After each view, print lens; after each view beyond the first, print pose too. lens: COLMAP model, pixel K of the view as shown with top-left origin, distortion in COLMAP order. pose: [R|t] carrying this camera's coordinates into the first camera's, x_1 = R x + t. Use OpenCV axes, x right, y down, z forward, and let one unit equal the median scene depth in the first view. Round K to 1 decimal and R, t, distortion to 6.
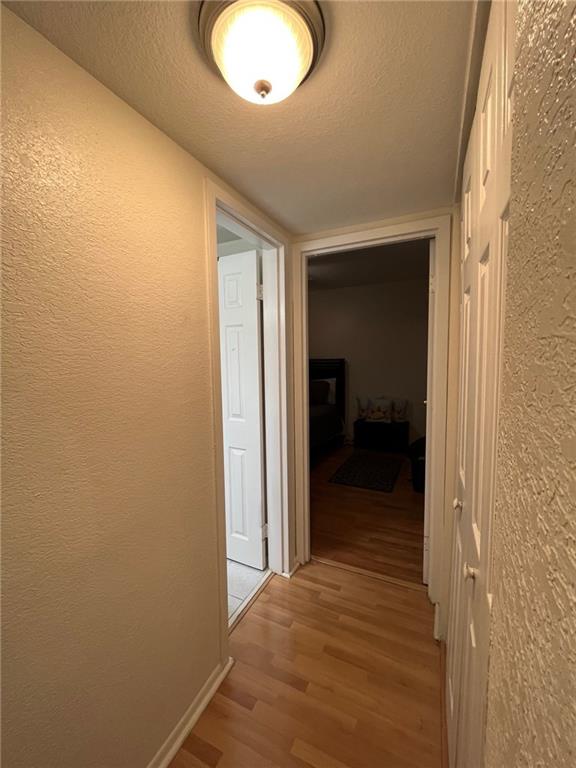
lens RADIAL K [[312.0, 0, 288.7], [0, 312.0, 381.9], [0, 0, 1]] dist [-0.001070, -0.000187]
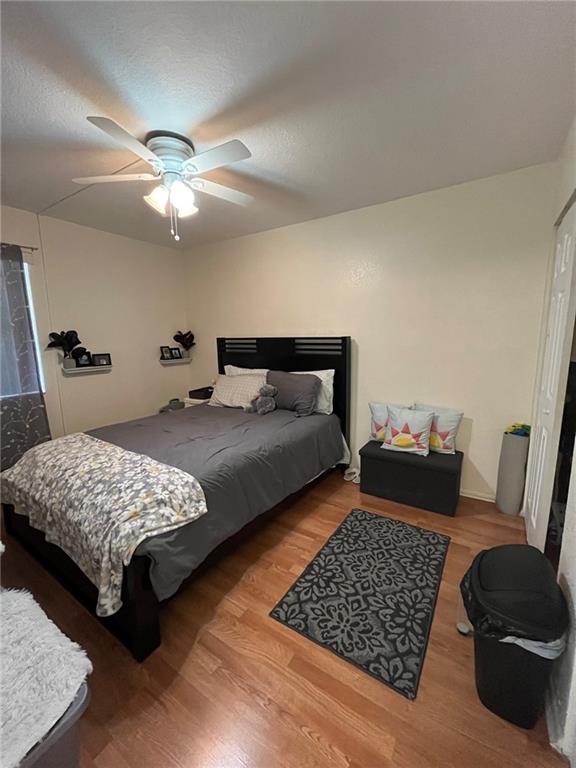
lens RADIAL K [[312.0, 0, 287.7], [0, 312.0, 384.3], [0, 0, 1]] dist [-0.001070, -0.000187]
pose [[0.992054, 0.013037, -0.125134, 0.146698], [-0.002007, 0.996130, 0.087868, -0.039065], [0.125796, -0.086918, 0.988241, 0.427409]]
